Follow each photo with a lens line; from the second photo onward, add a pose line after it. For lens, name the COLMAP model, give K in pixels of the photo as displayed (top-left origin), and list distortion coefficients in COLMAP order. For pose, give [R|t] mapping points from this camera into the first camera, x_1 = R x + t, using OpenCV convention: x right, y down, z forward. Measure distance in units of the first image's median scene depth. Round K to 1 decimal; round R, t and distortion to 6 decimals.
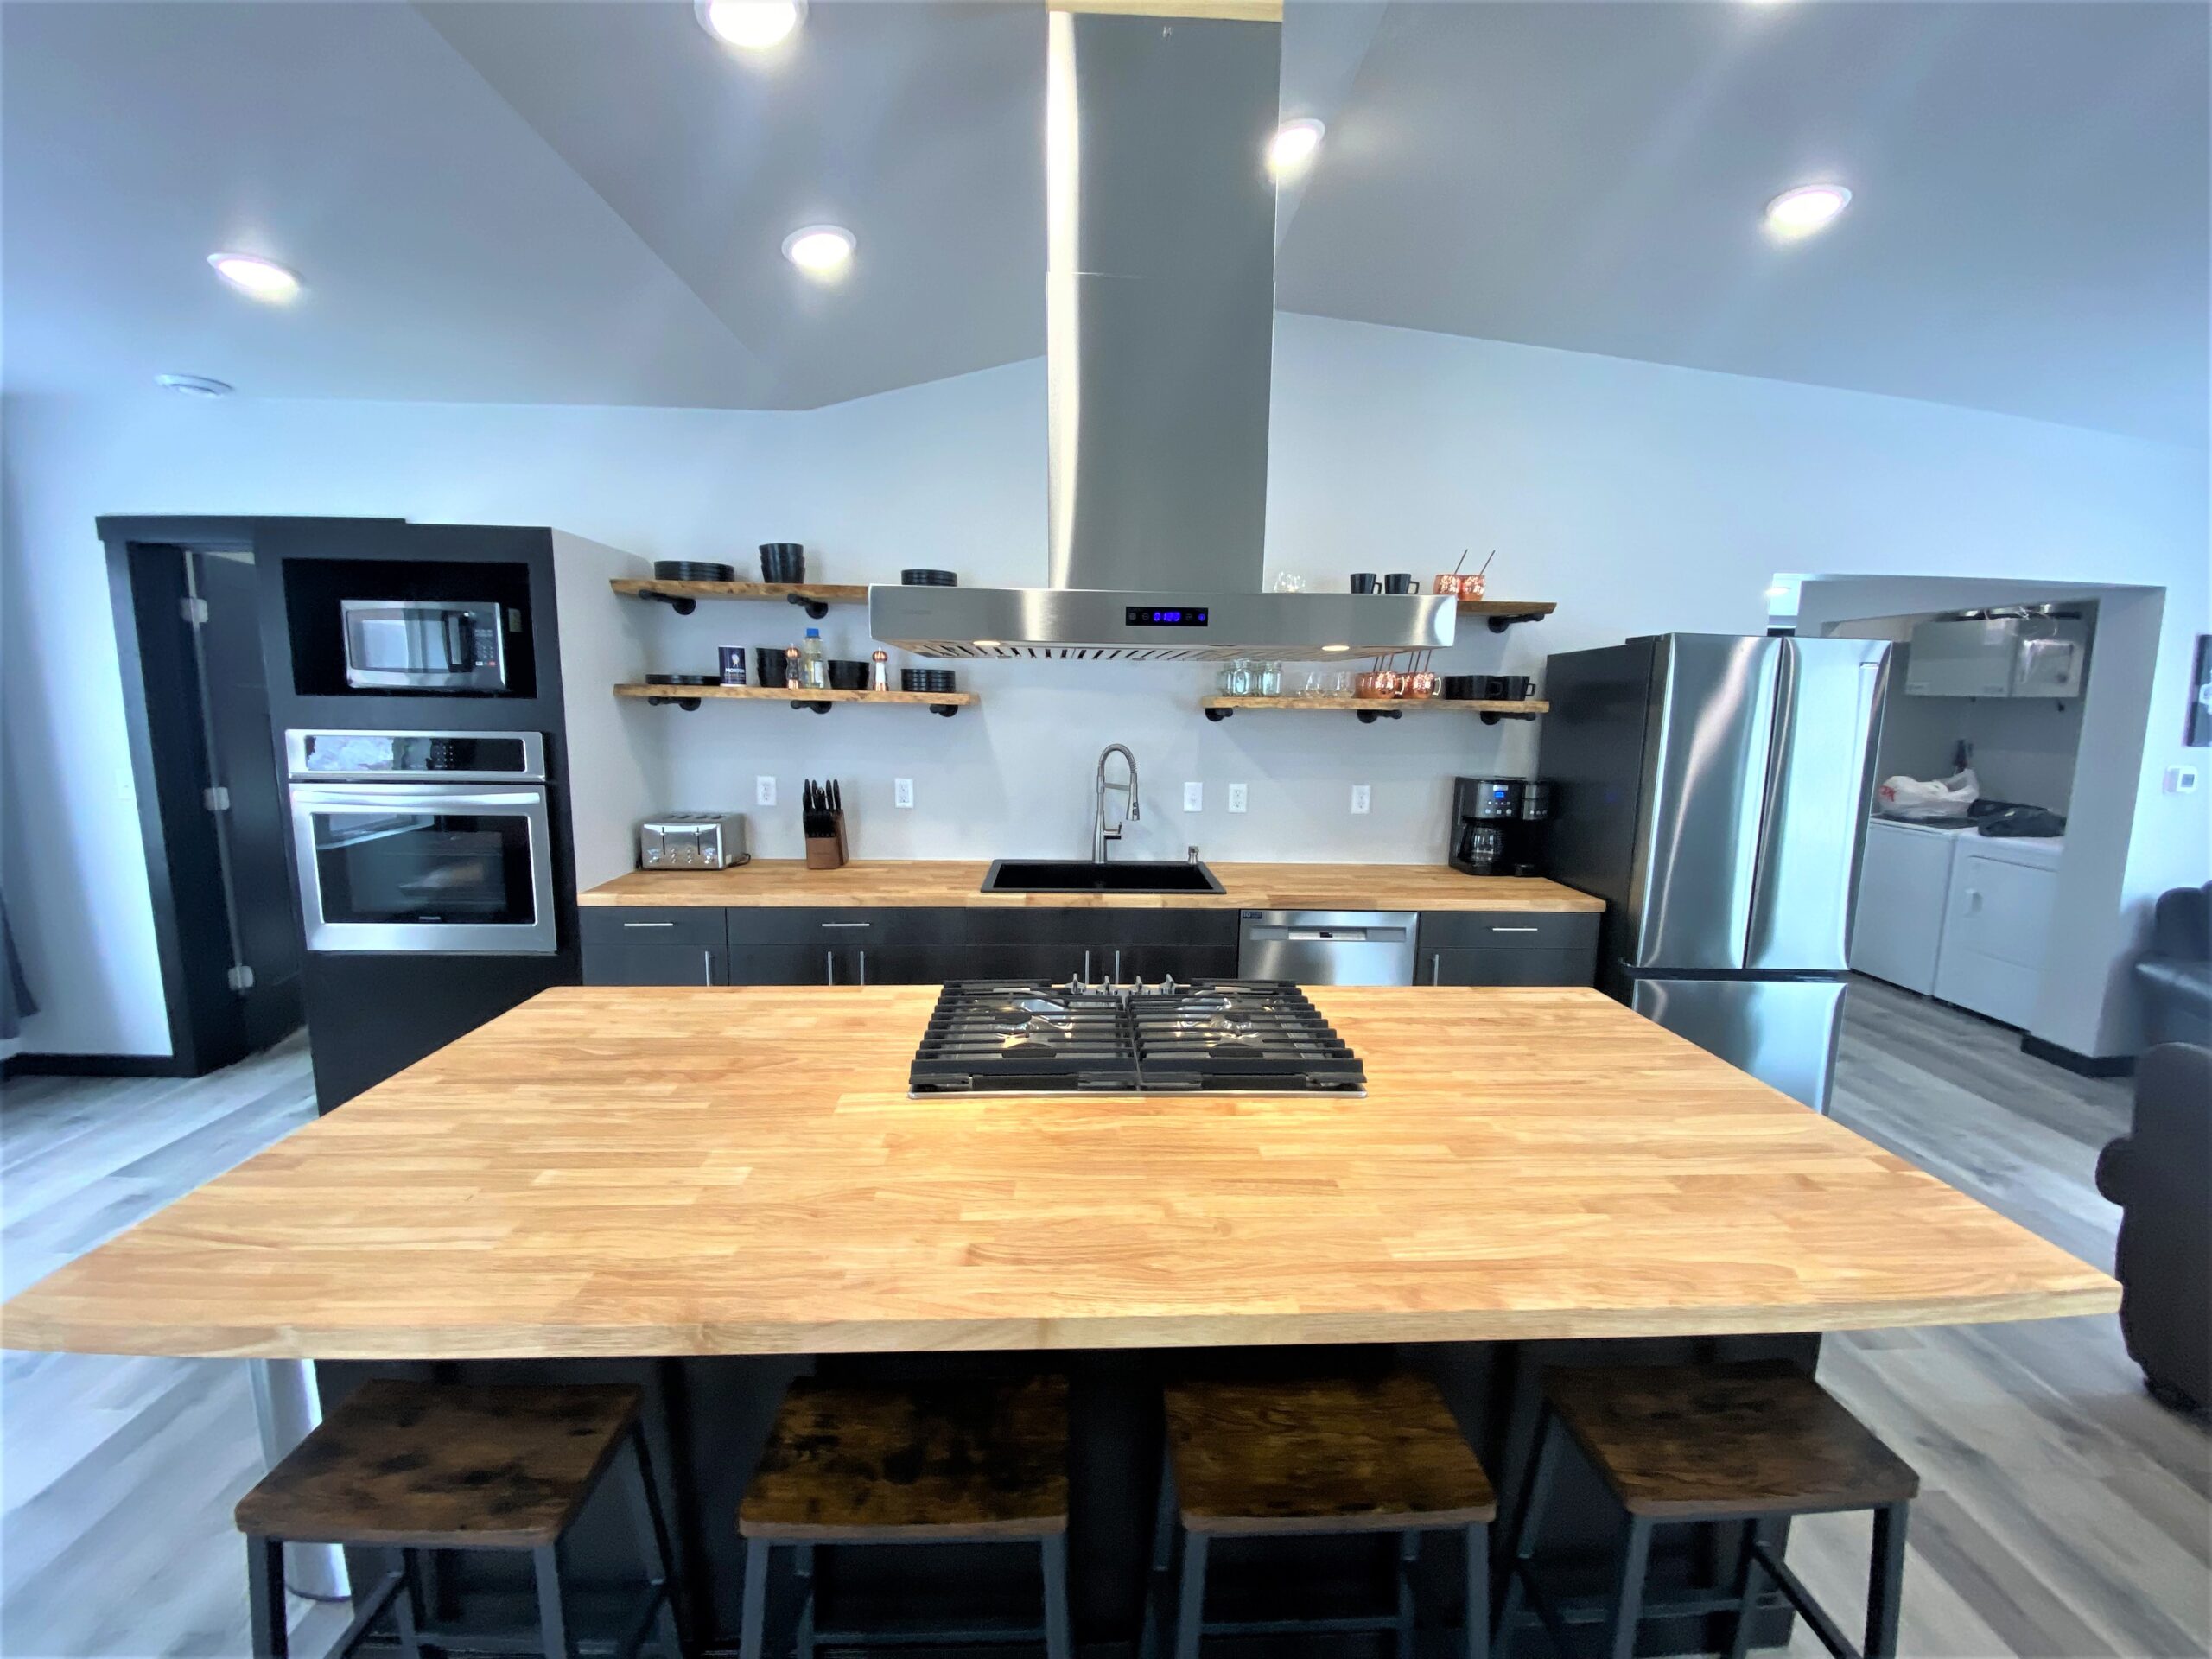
lens RADIAL K [[893.3, 0, 1108.4], [0, 893.3, 827.8], [0, 0, 1]] dist [0.014342, -0.017848]
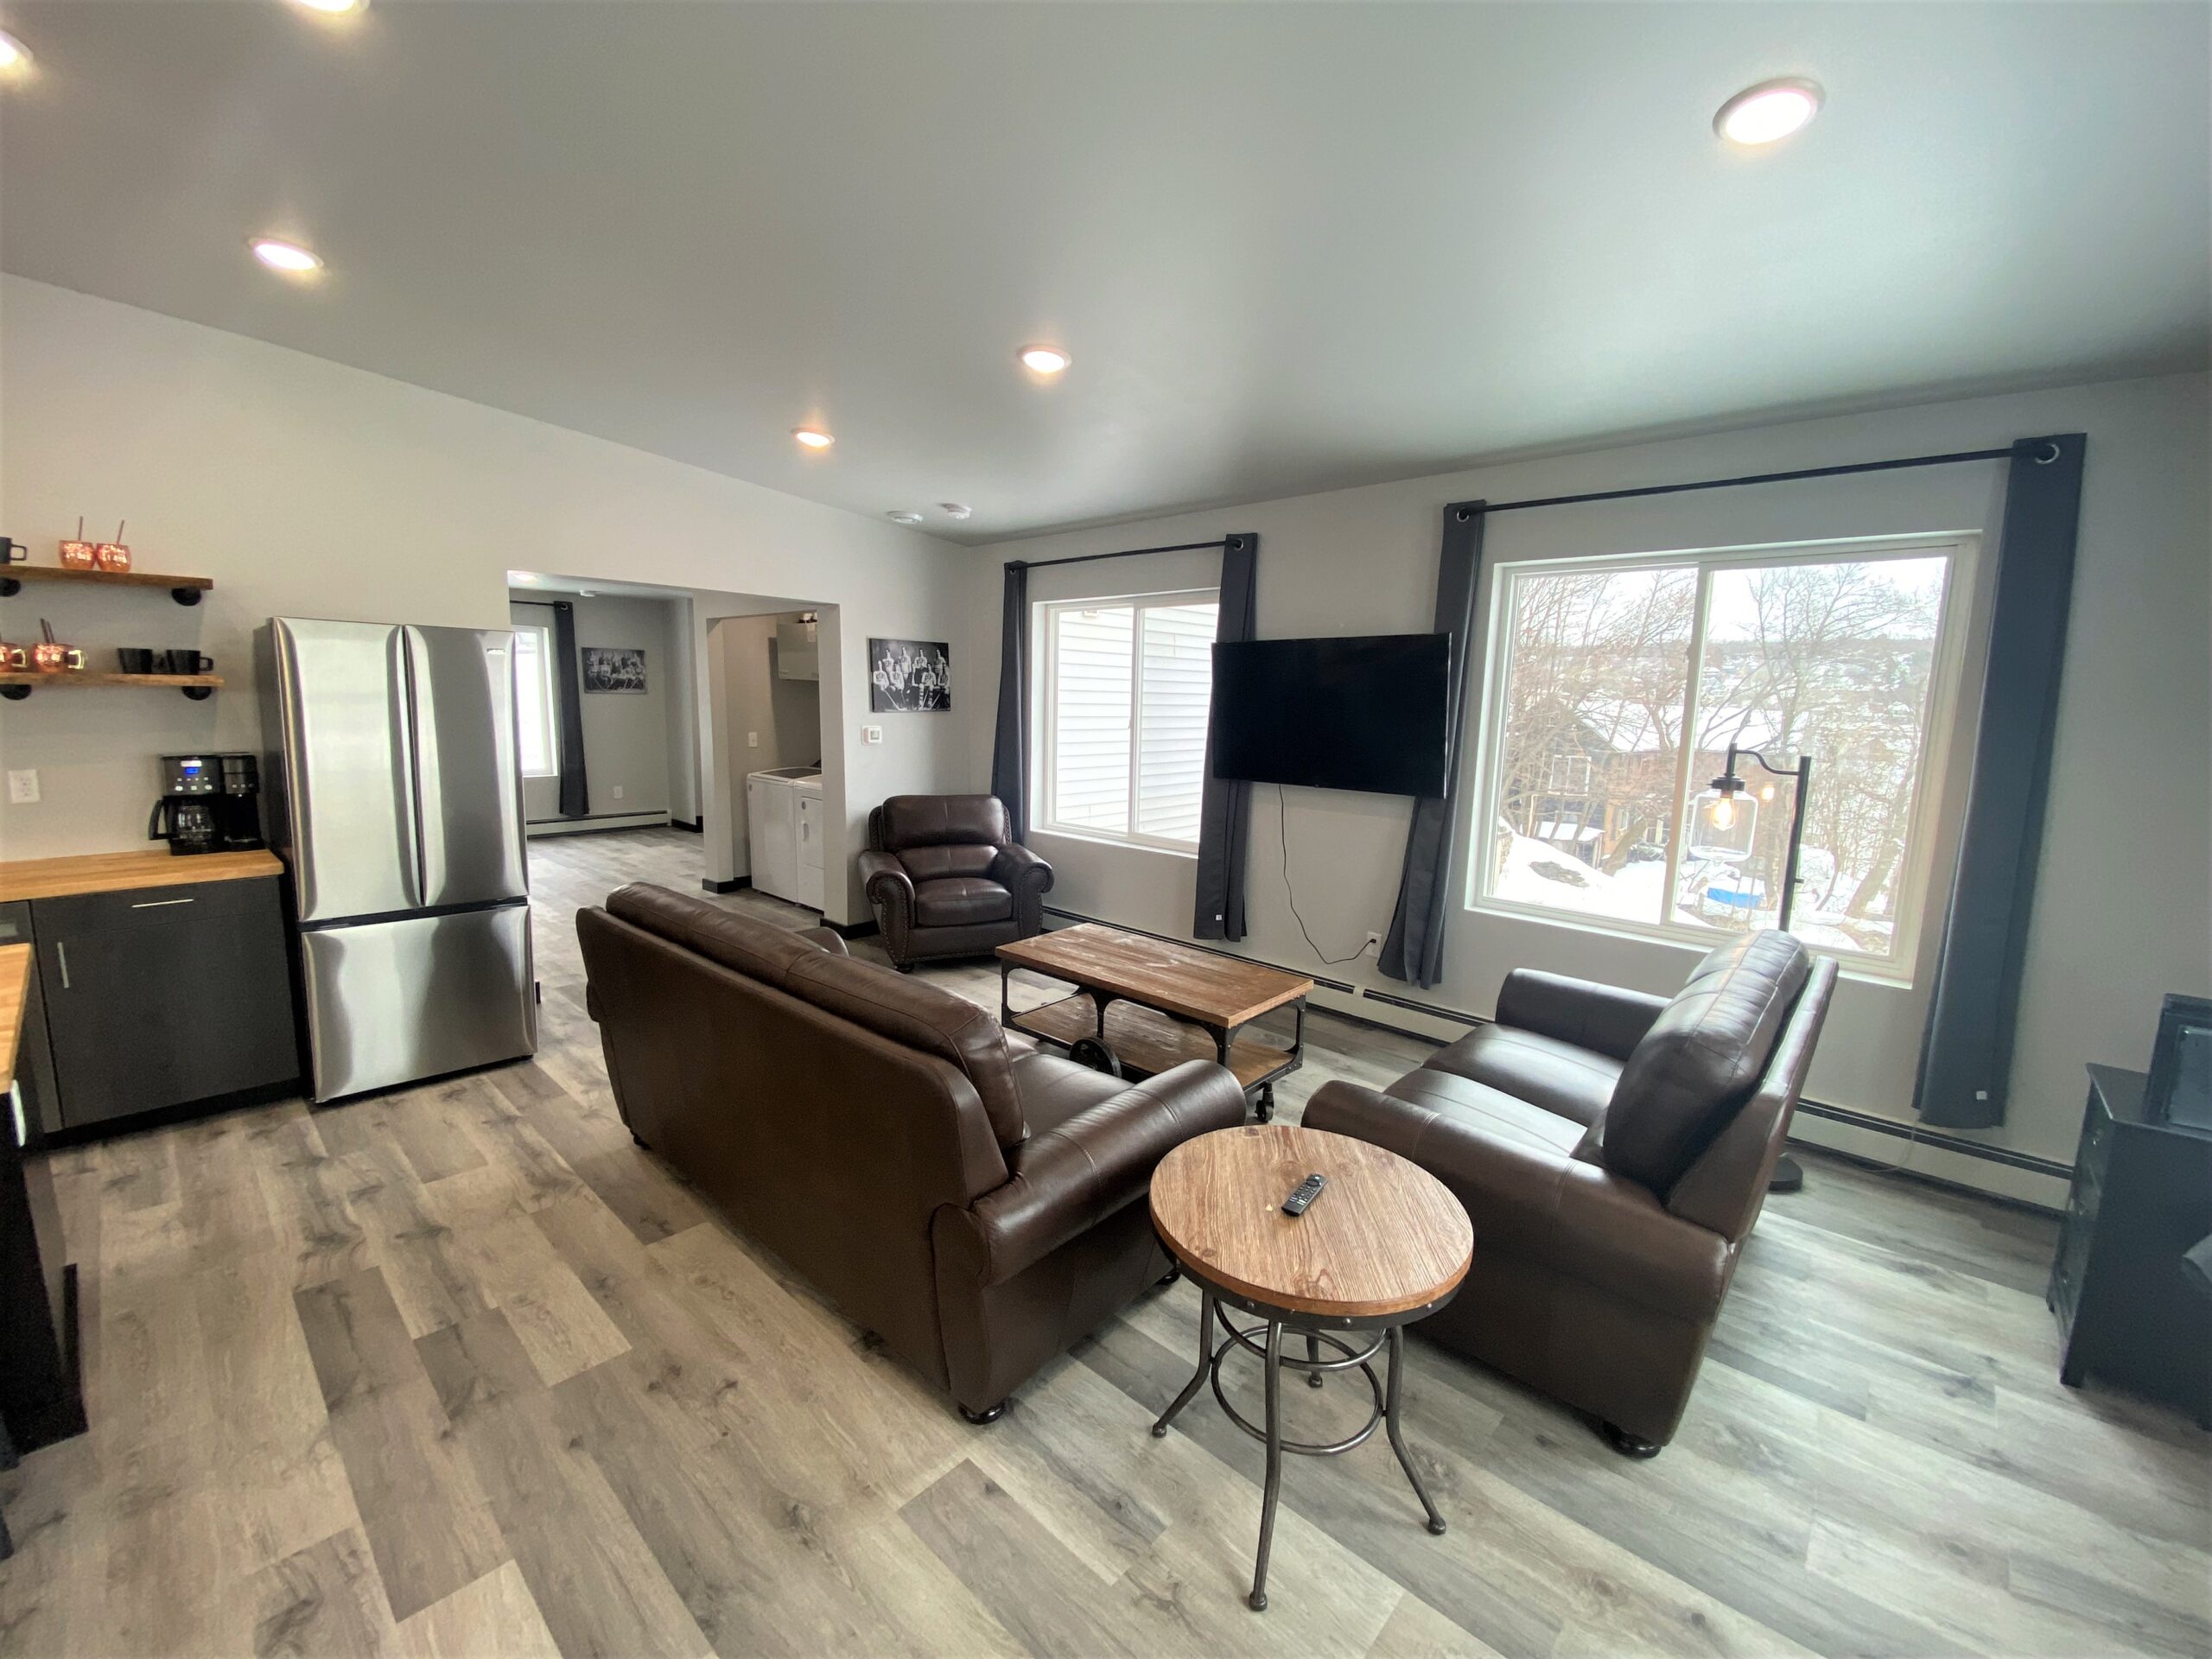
lens RADIAL K [[902.7, 0, 1107.6], [0, 902.7, 812.9], [0, 0, 1]] dist [0.010422, -0.015396]
pose [[0.695661, -0.089865, 0.712728, 0.437897], [0.092086, 0.995115, 0.035588, 0.068022], [-0.712444, 0.040875, 0.700537, -0.414741]]
